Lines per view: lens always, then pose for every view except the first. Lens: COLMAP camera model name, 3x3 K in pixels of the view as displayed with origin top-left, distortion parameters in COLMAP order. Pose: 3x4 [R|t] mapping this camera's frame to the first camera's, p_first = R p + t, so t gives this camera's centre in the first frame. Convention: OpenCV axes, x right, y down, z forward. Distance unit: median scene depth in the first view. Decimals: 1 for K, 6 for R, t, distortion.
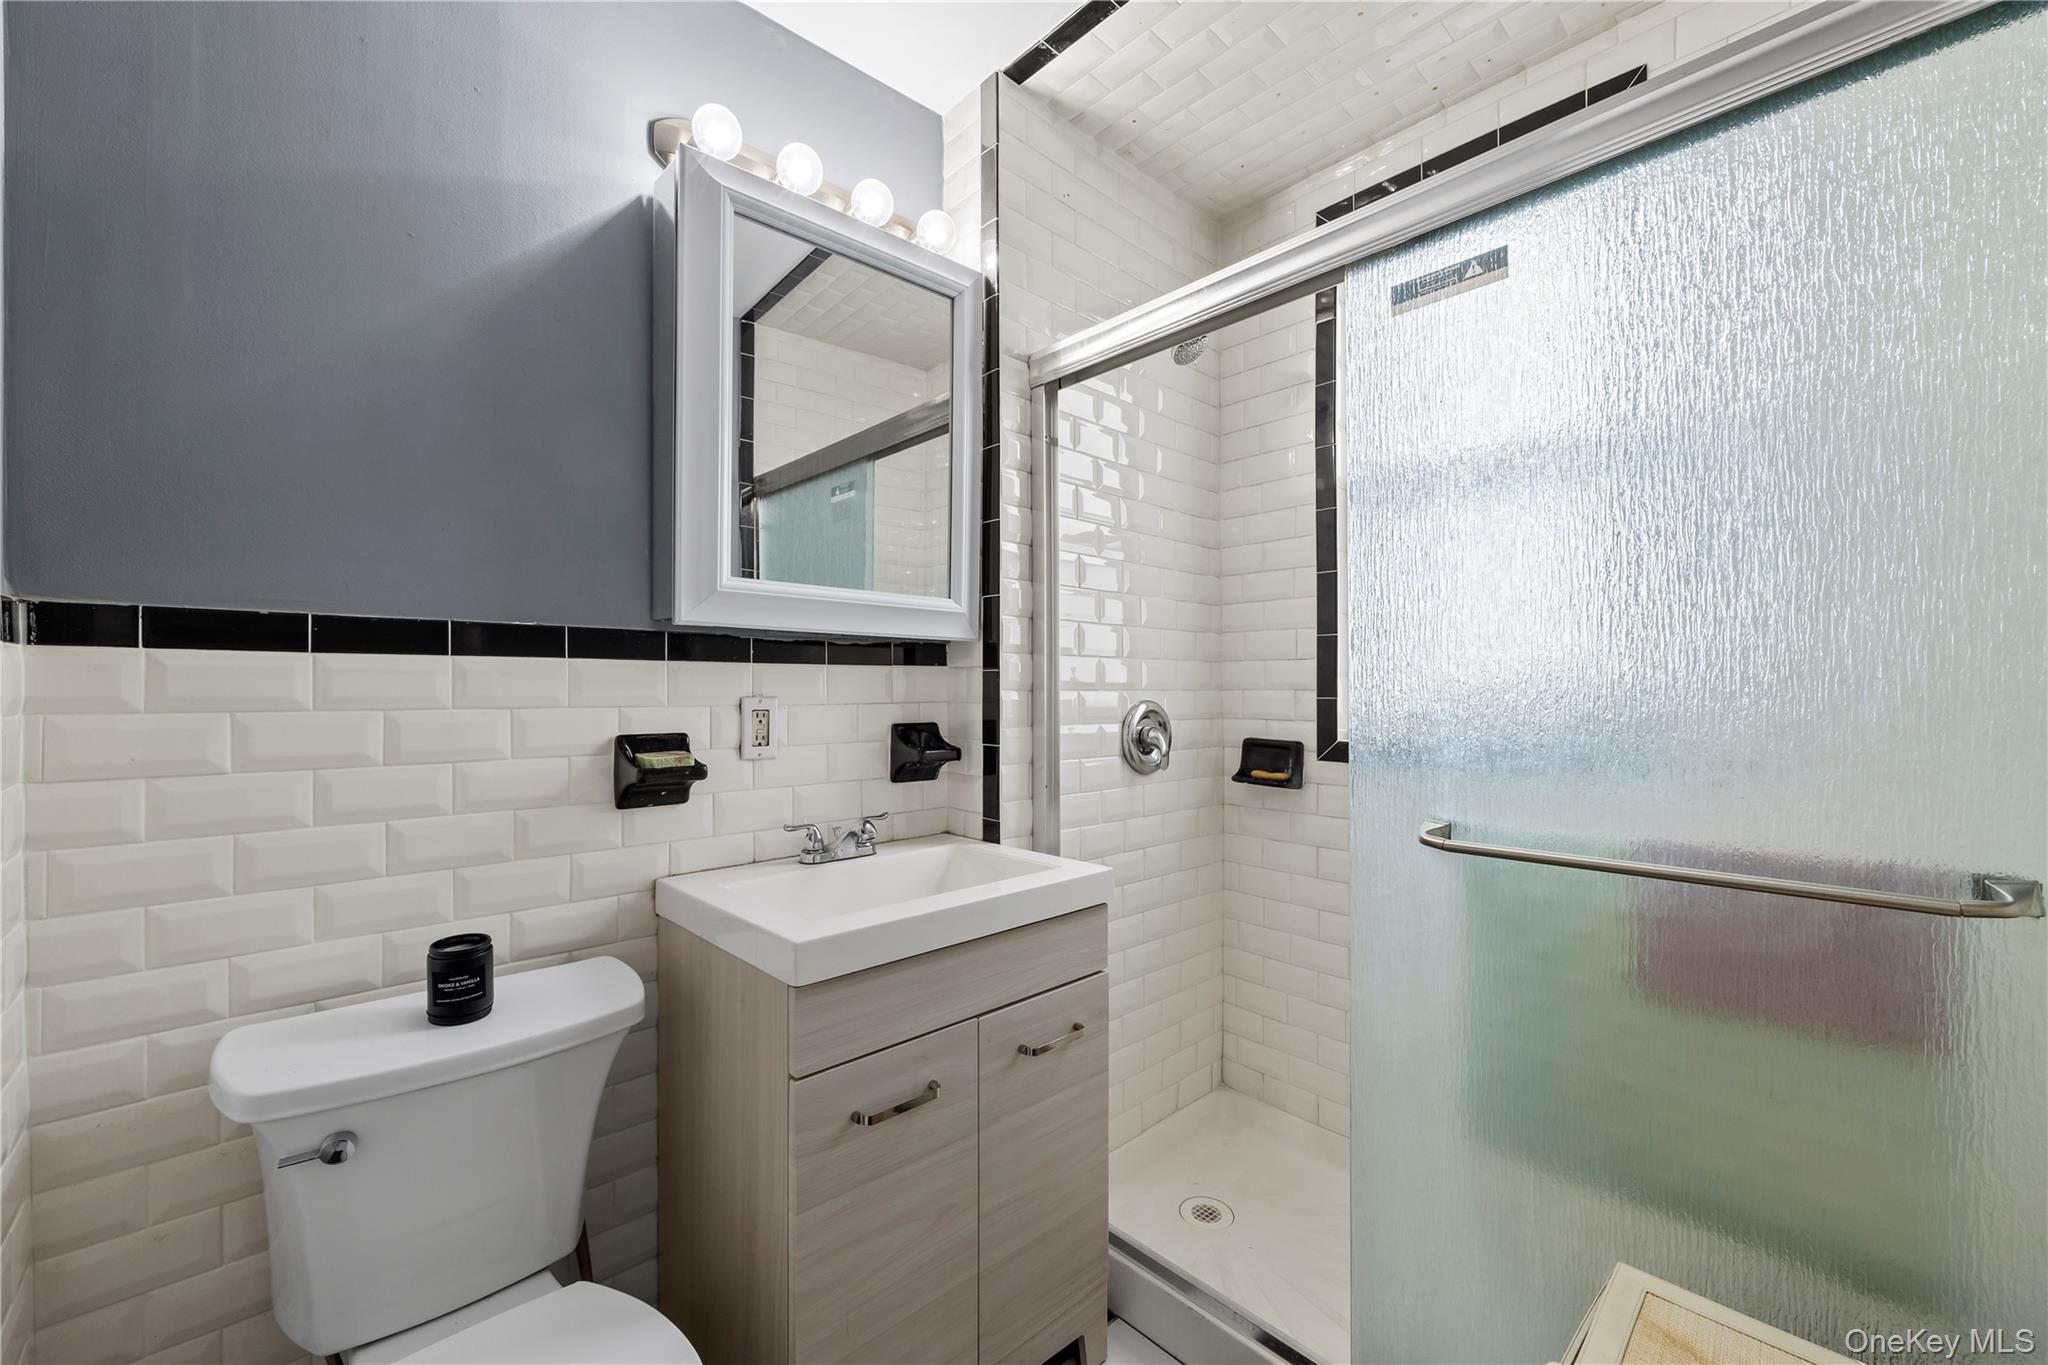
lens RADIAL K [[827.5, 0, 1017.8], [0, 827.5, 678.3], [0, 0, 1]] dist [-0.001815, 0.000020]
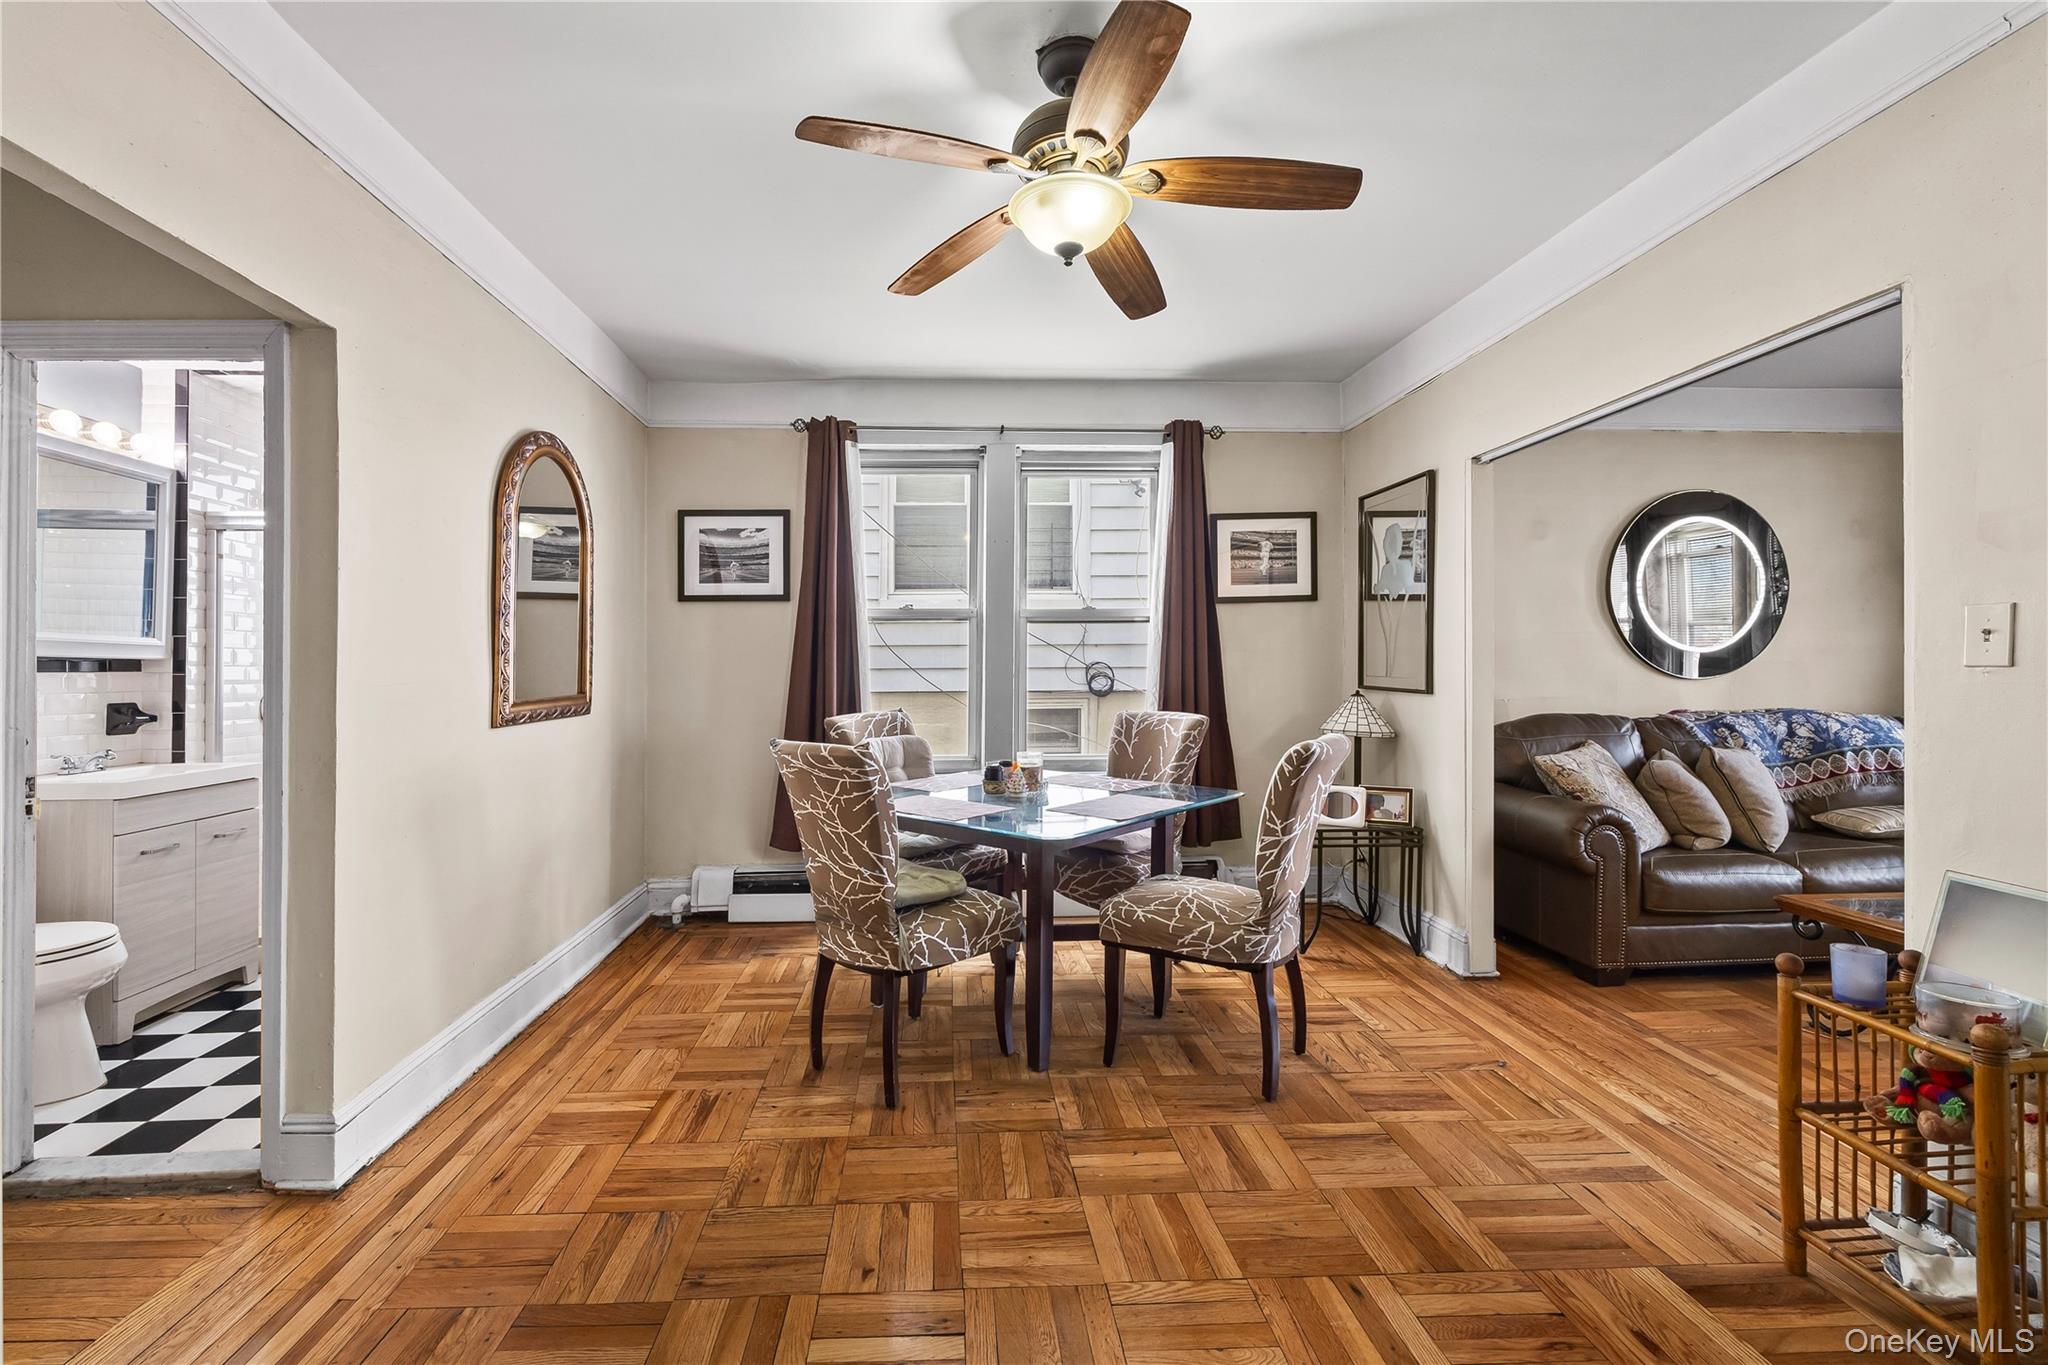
lens RADIAL K [[944.1, 0, 1023.1], [0, 944.1, 662.6], [0, 0, 1]] dist [0.002563, 0.000745]
pose [[0.653912, 0.008980, 0.756517, -0.411739], [-0.008767, 0.999952, -0.004292, -0.045447], [-0.756519, -0.003826, 0.653960, -1.922255]]
